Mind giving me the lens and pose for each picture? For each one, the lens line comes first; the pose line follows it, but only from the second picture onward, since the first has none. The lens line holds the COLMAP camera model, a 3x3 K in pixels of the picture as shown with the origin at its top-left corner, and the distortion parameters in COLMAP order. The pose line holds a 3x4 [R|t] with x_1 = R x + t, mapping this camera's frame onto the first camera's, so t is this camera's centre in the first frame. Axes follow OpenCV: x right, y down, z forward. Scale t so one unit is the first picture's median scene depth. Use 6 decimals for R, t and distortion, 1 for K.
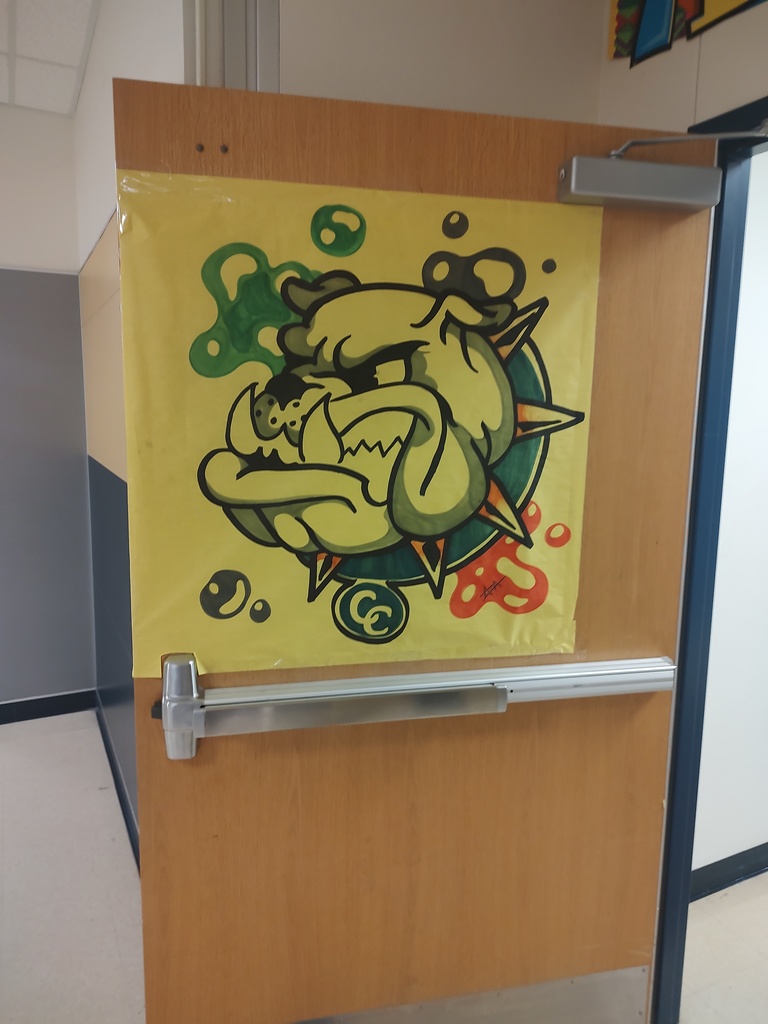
lens RADIAL K [[721.0, 0, 383.8], [0, 721.0, 514.6], [0, 0, 1]] dist [0.018651, -0.012315]
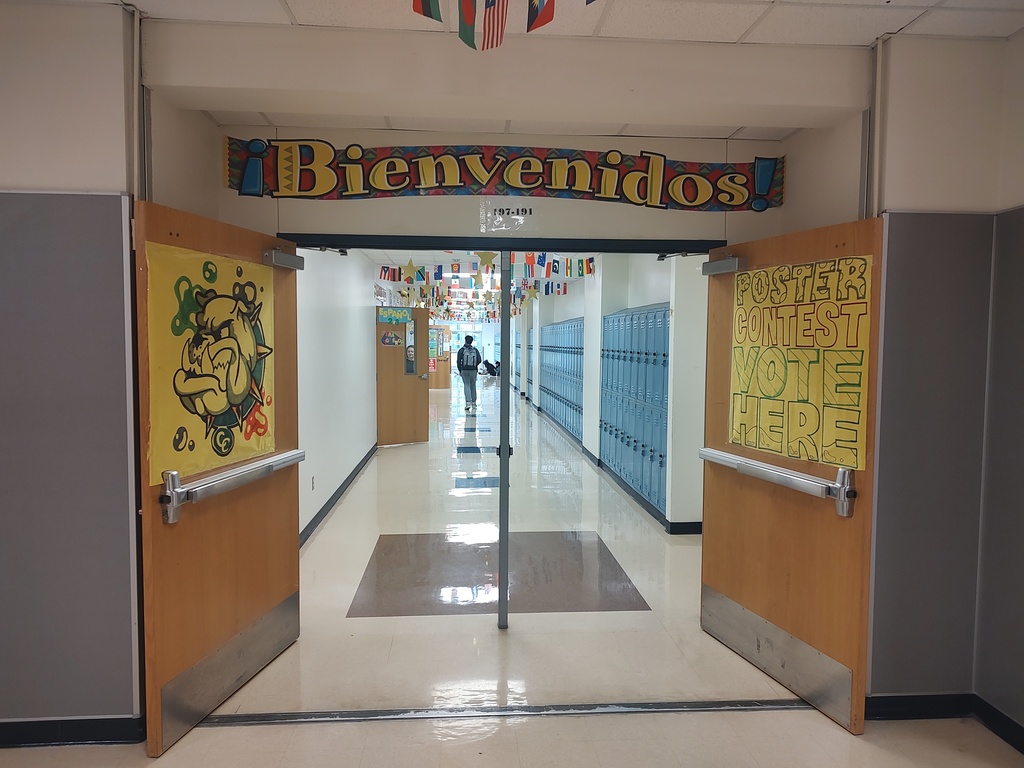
lens RADIAL K [[721.0, 0, 512.0], [0, 721.0, 383.2], [0, 0, 1]] dist [0.018651, -0.012315]
pose [[0.385529, -0.064647, 0.920428, -1.732992], [0.139054, 0.990220, 0.011305, 0.060254], [-0.912158, 0.123631, 0.390748, -0.690538]]
